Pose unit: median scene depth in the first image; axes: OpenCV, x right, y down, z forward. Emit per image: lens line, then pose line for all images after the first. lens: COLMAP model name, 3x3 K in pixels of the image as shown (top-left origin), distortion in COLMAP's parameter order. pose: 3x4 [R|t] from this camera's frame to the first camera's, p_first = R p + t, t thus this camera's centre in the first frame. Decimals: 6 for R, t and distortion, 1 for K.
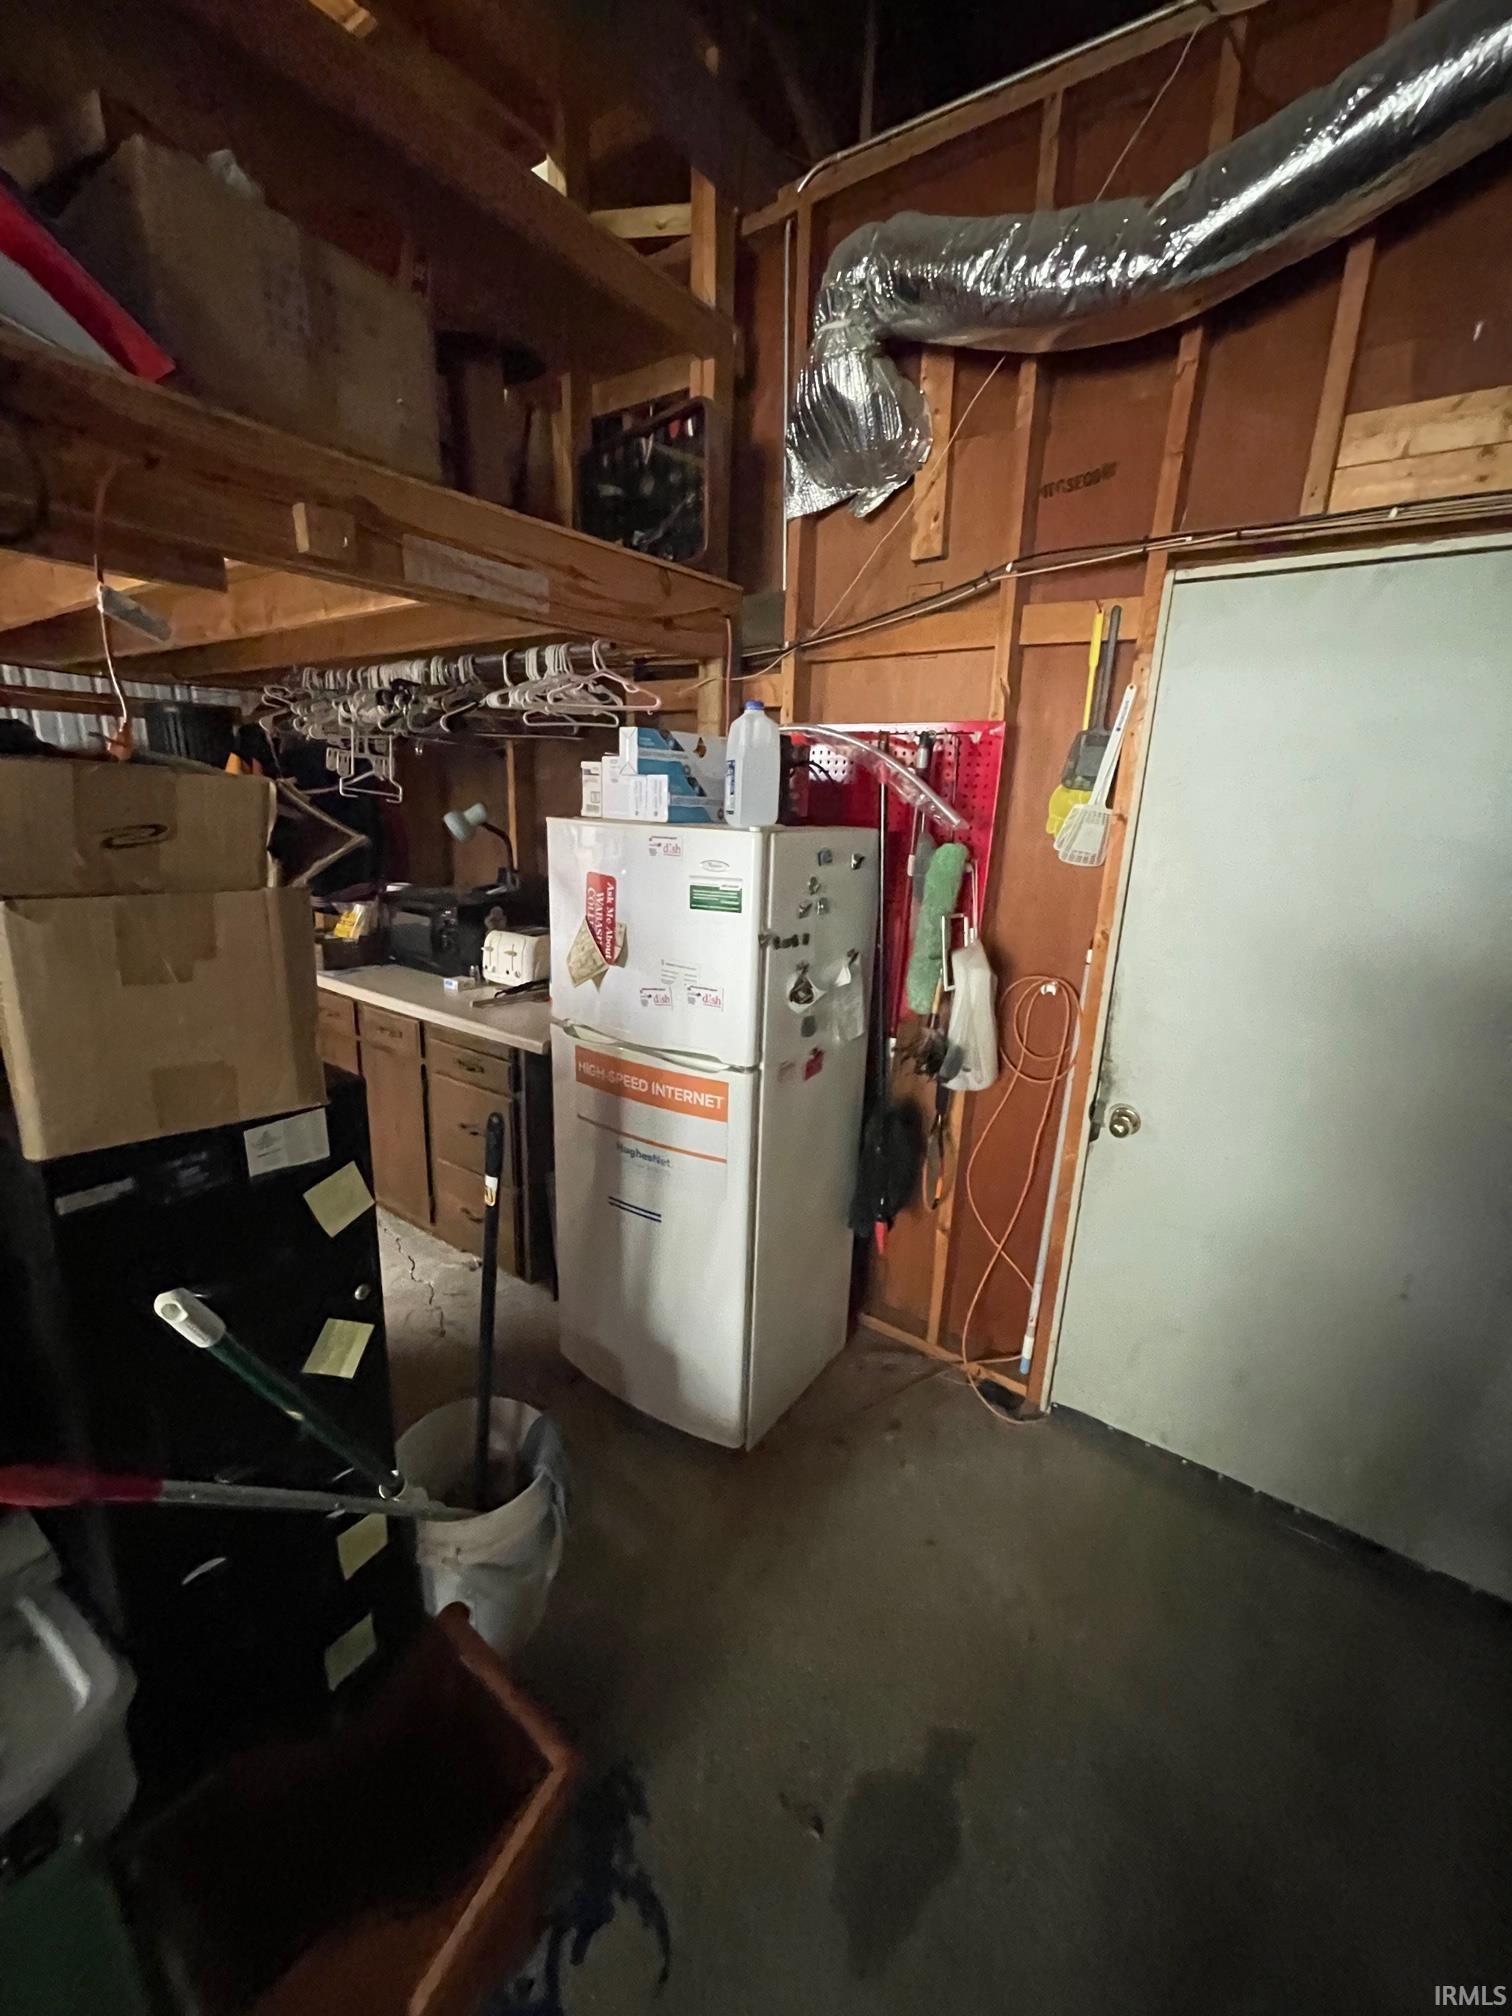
lens RADIAL K [[815.8, 0, 762.7], [0, 815.8, 1007.7], [0, 0, 1]] dist [-0.007207, 0.002962]
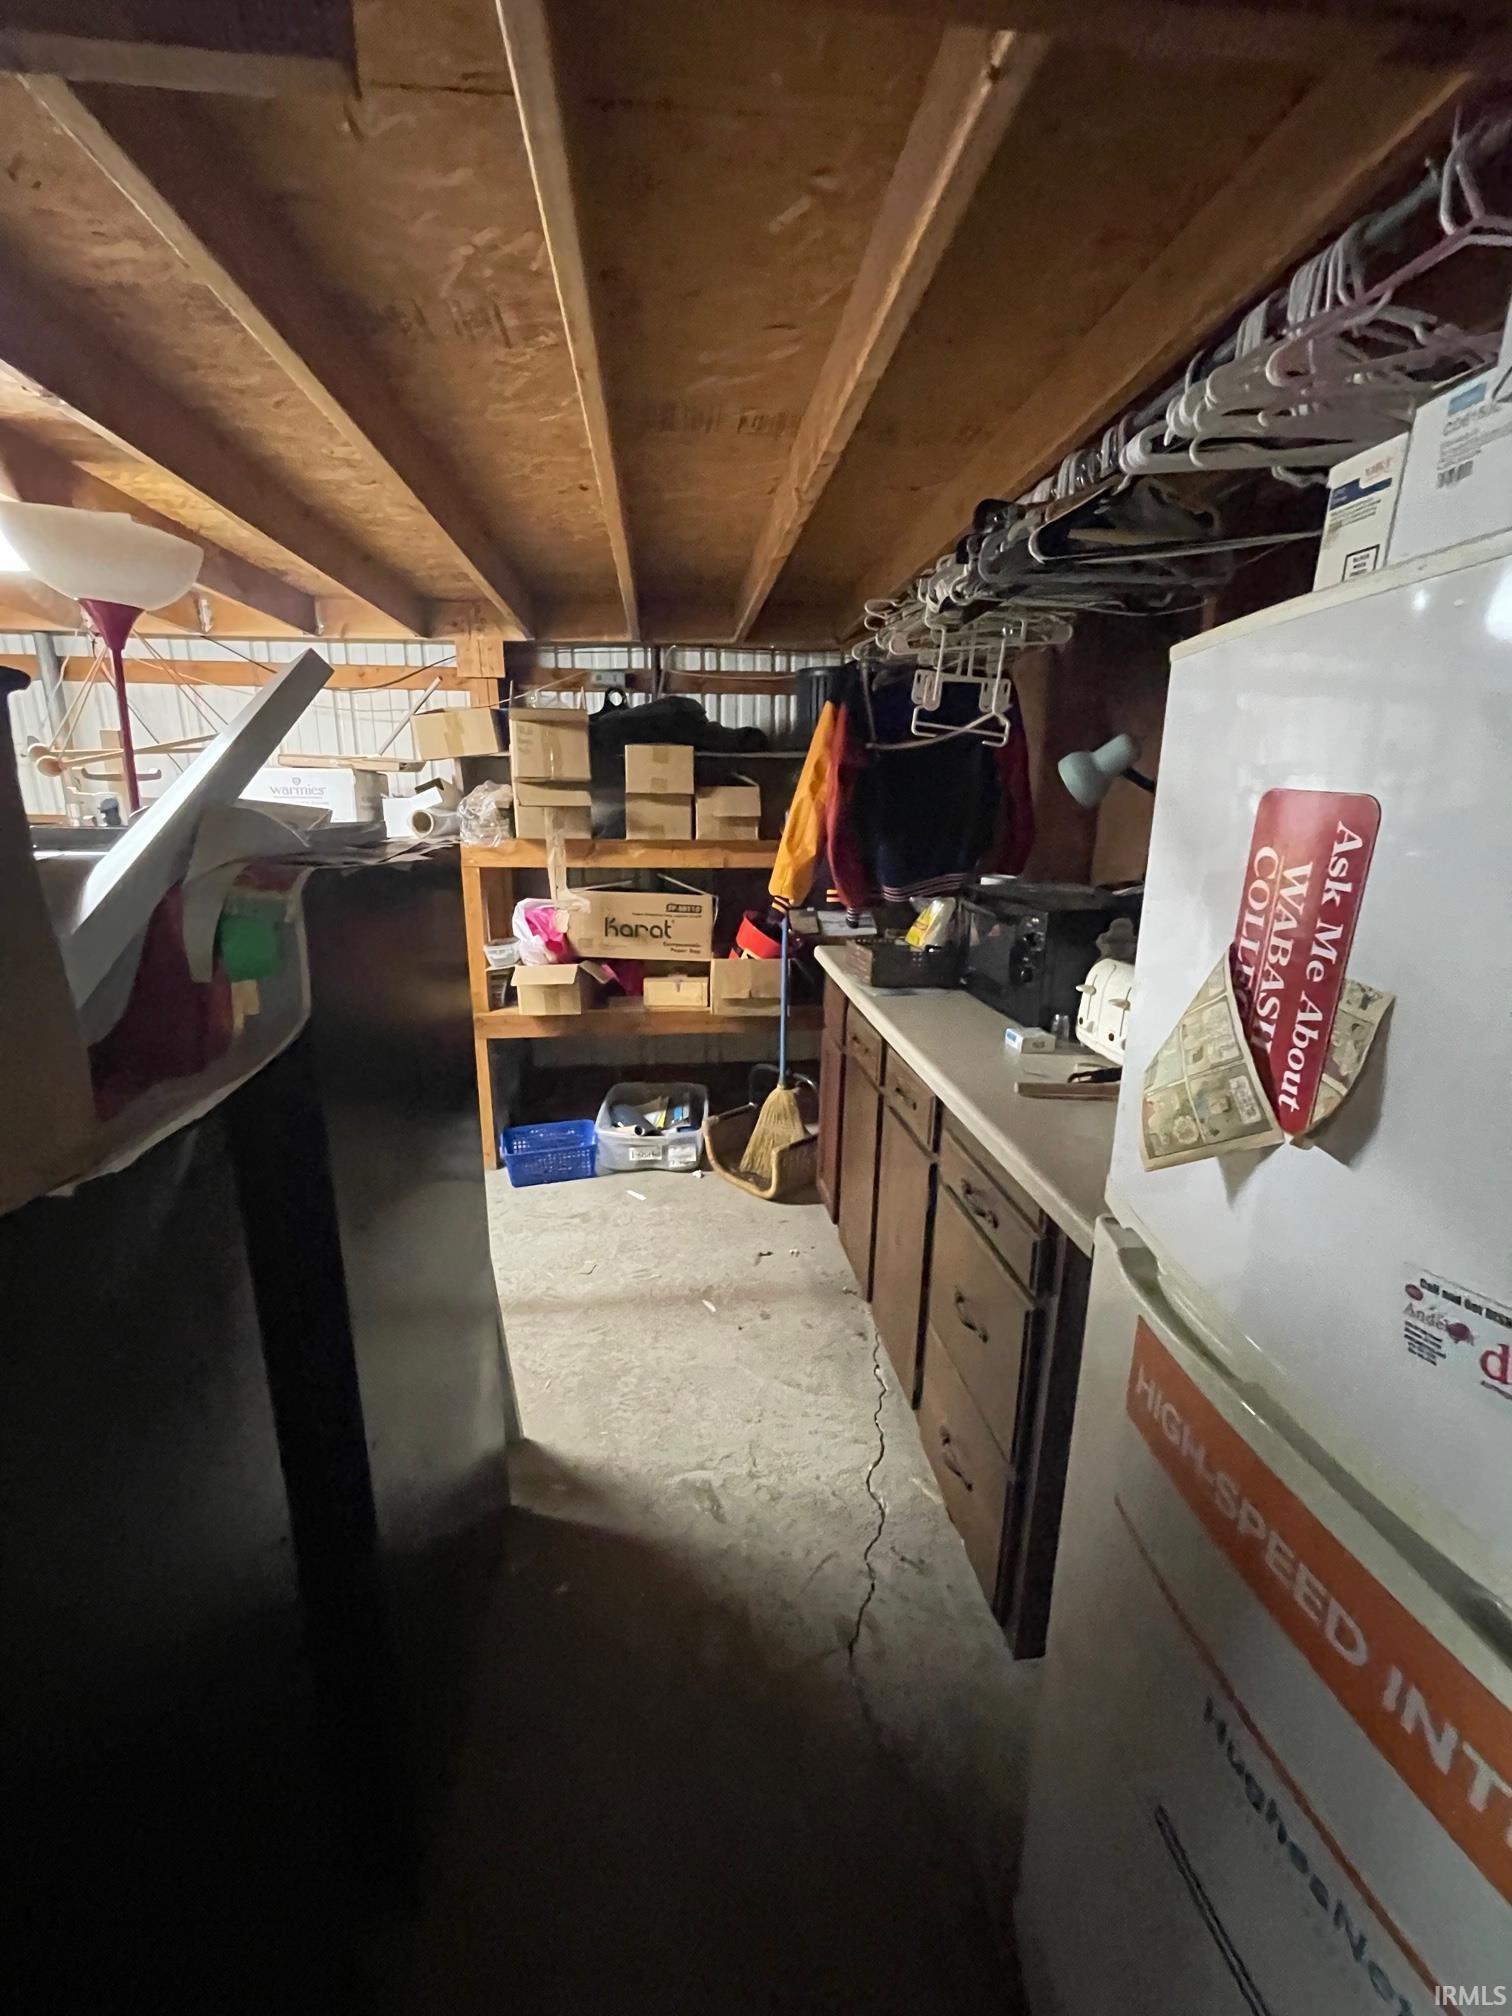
lens RADIAL K [[815.8, 0, 761.7], [0, 815.8, 1007.5], [0, 0, 1]] dist [-0.007207, 0.002962]
pose [[0.670634, 0.154602, -0.725499, -0.087279], [-0.171002, 0.983919, 0.051599, -0.057959], [0.721809, 0.089458, 0.686286, 0.515751]]
